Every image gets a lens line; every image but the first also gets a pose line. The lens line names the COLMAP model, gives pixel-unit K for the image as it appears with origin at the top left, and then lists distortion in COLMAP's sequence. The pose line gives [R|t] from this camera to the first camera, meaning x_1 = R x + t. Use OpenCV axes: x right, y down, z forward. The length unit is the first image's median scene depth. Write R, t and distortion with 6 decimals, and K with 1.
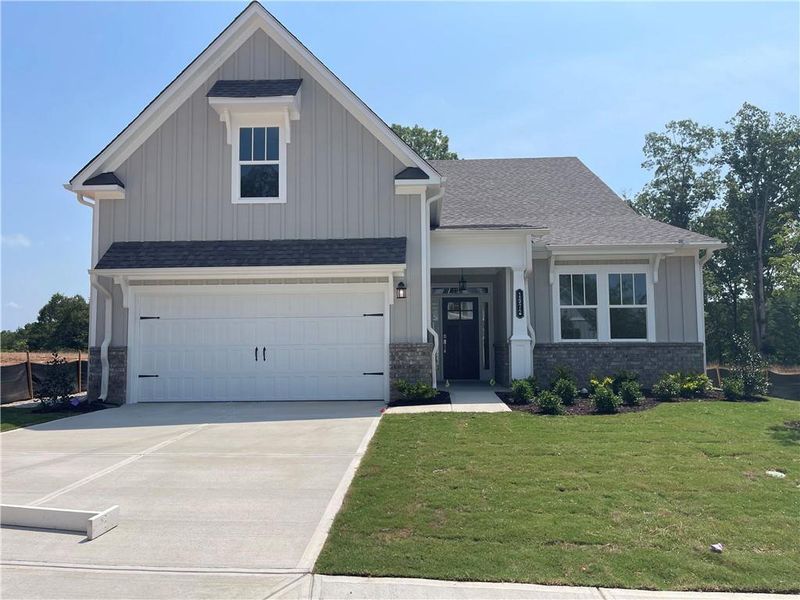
lens RADIAL K [[603.6, 0, 396.8], [0, 603.6, 300.1], [0, 0, 1]] dist [0.057376, -0.064200]
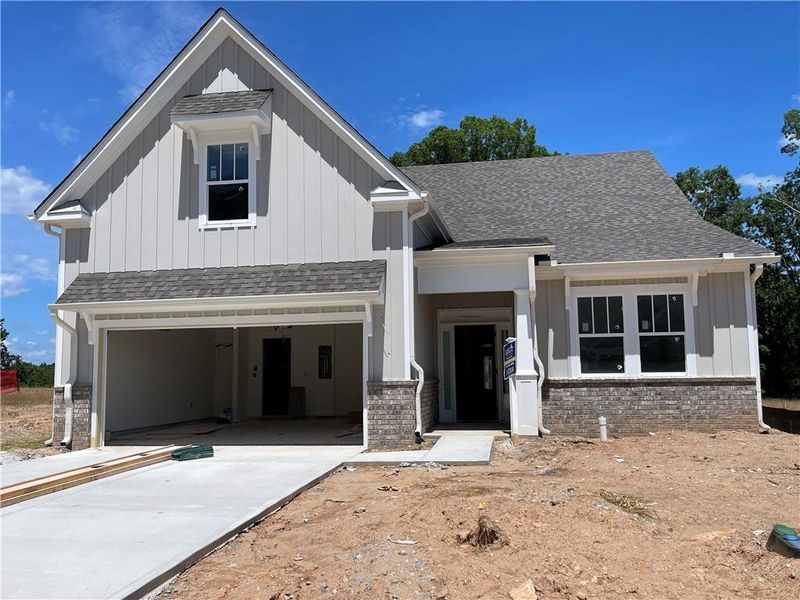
lens RADIAL K [[718.9, 0, 397.2], [0, 718.9, 303.5], [0, 0, 1]] dist [0.066395, -0.096305]
pose [[0.991120, -0.019801, -0.131489, 0.164387], [0.016225, 0.999470, -0.028210, -0.010317], [0.131978, 0.025826, 0.990916, -0.037534]]
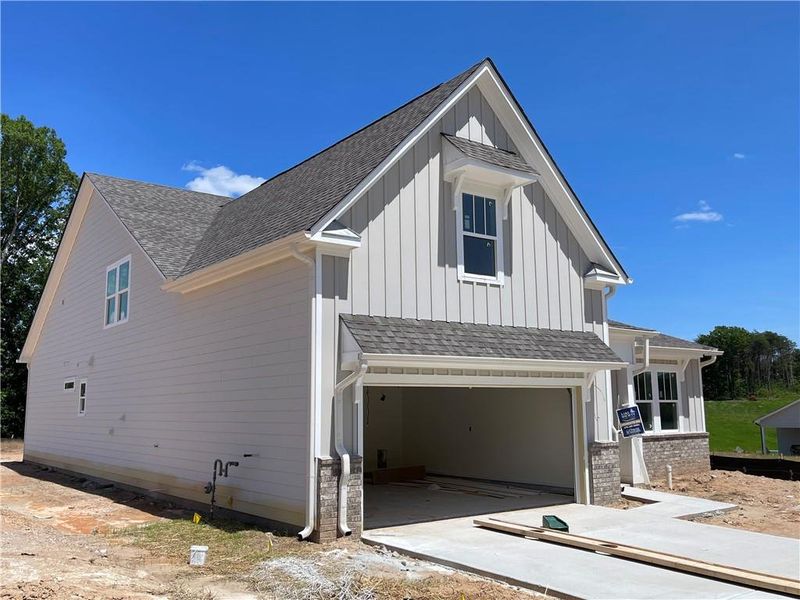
lens RADIAL K [[718.9, 0, 396.4], [0, 718.9, 300.6], [0, 0, 1]] dist [0.066395, -0.096305]
pose [[0.779423, 0.091804, 0.619736, -0.953173], [-0.043852, 0.994774, -0.092209, -0.032806], [-0.624962, 0.044694, 0.779375, 0.269556]]
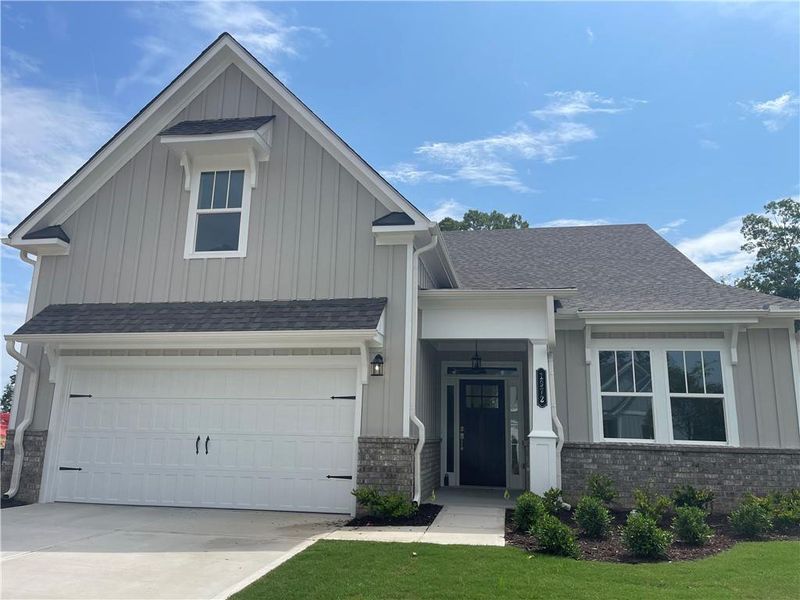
lens RADIAL K [[603.6, 0, 404.3], [0, 603.6, 294.5], [0, 0, 1]] dist [0.057376, -0.064200]
pose [[0.990884, 0.000789, -0.134715, 0.140099], [-0.021624, 0.987948, -0.153268, 0.011124], [0.132970, 0.154784, 0.978959, 0.228664]]
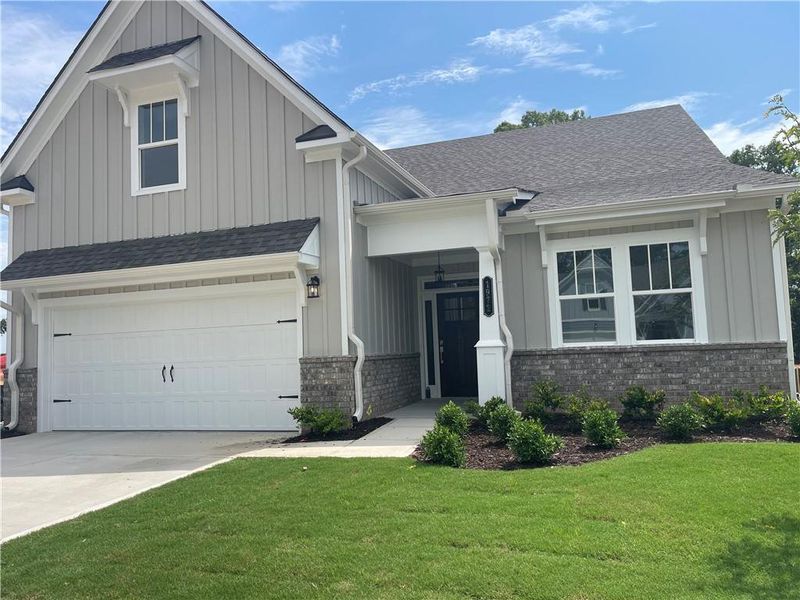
lens RADIAL K [[603.6, 0, 396.3], [0, 603.6, 298.4], [0, 0, 1]] dist [0.057376, -0.064200]
pose [[0.959273, -0.051941, -0.277665, 0.307956], [0.049827, 0.998650, -0.014670, 0.013901], [0.278052, 0.000237, 0.960566, 0.285847]]
